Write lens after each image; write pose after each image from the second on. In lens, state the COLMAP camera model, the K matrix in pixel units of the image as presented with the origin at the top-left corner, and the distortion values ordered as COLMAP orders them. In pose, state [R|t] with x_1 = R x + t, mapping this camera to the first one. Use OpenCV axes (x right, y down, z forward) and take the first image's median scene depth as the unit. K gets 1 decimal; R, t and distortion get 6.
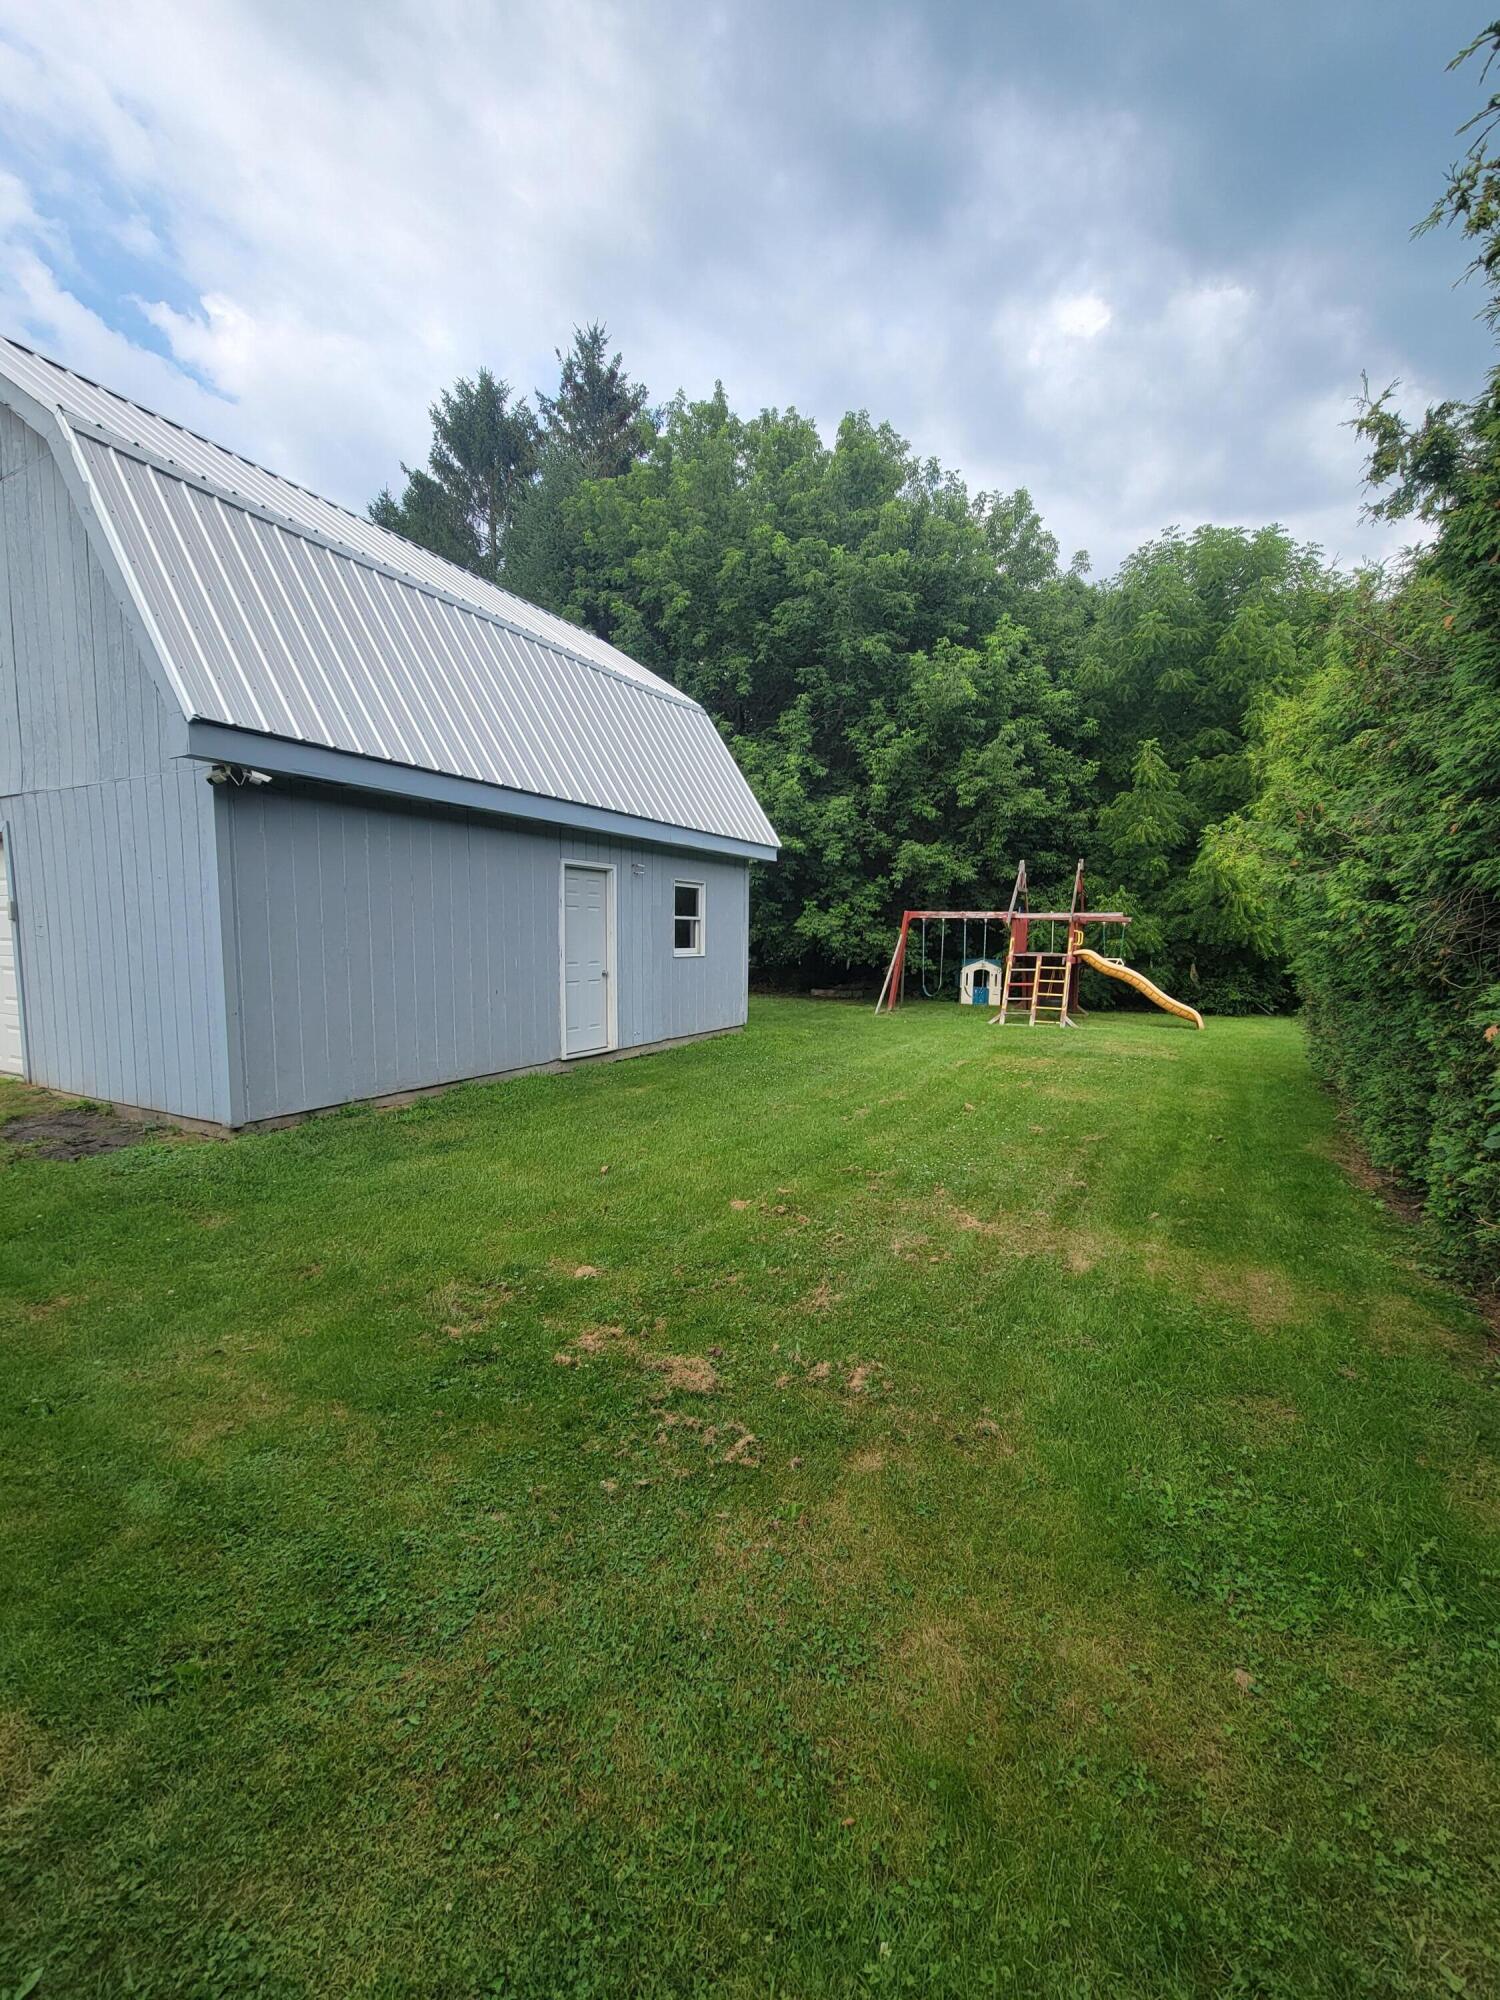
lens RADIAL K [[801.8, 0, 758.8], [0, 801.8, 1000.0], [0, 0, 1]] dist [-0.001347, -0.000237]
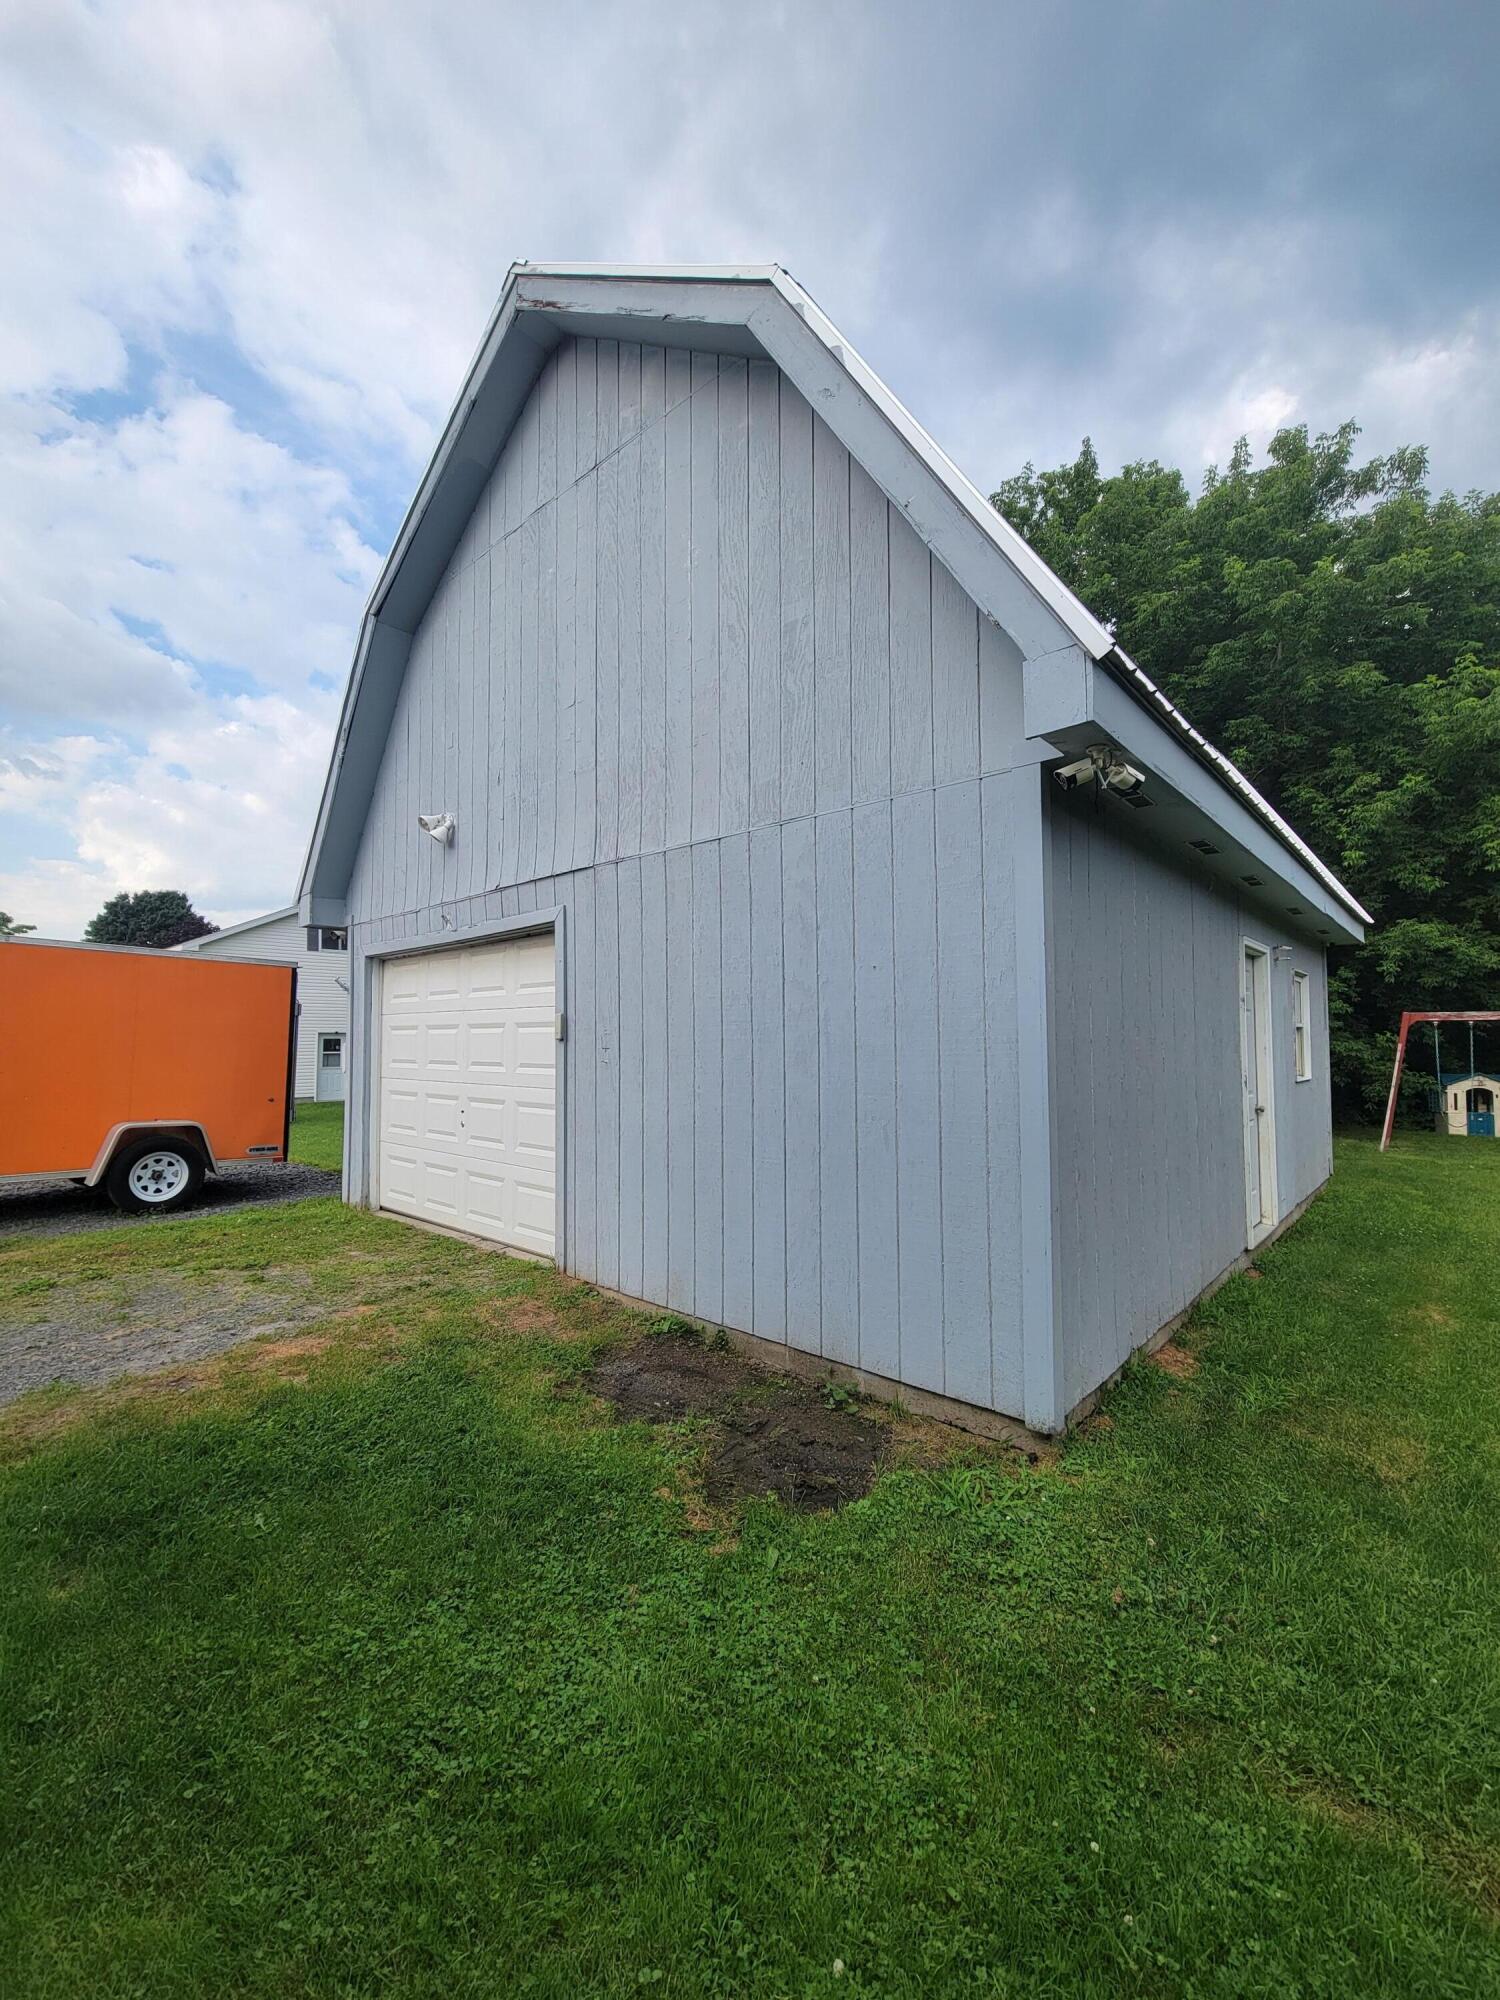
lens RADIAL K [[801.8, 0, 758.8], [0, 801.8, 1000.0], [0, 0, 1]] dist [-0.001347, -0.000237]
pose [[0.968948, -0.026596, -0.245830, -0.242326], [-0.007745, 0.990446, -0.137685, -0.015657], [0.247143, 0.135313, 0.959484, 0.143679]]
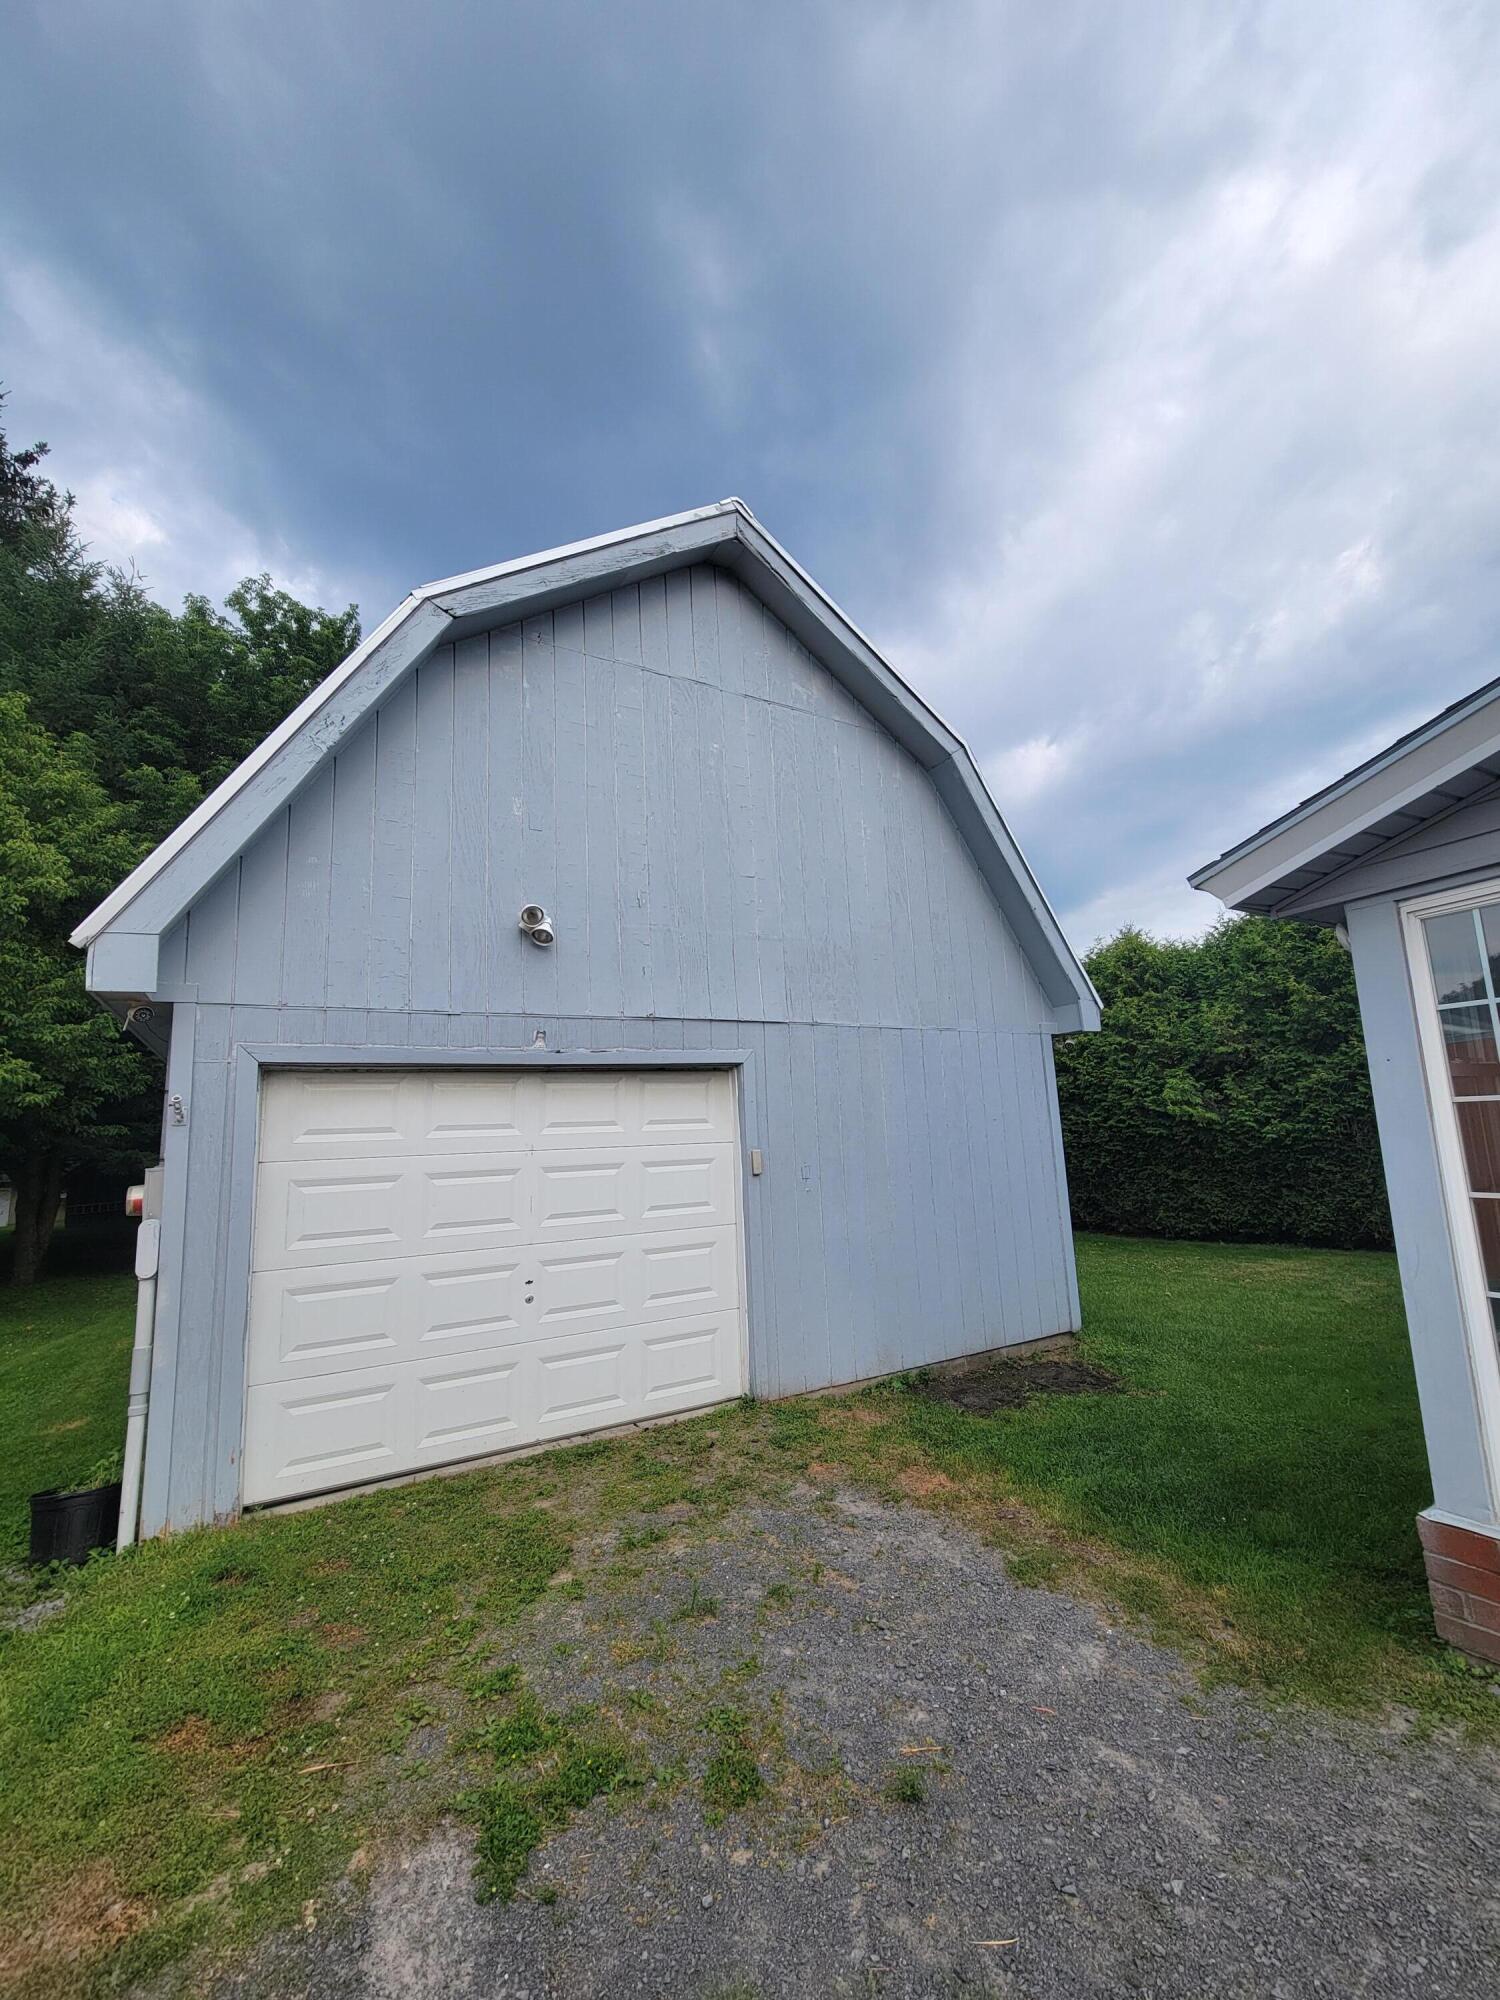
lens RADIAL K [[801.8, 0, 769.4], [0, 801.8, 1019.5], [0, 0, 1]] dist [0.000568, -0.000413]
pose [[0.536383, 0.096621, 0.838426, -0.647068], [0.127724, 0.972690, -0.193806, -0.038709], [-0.834254, 0.211041, 0.509394, 0.229964]]
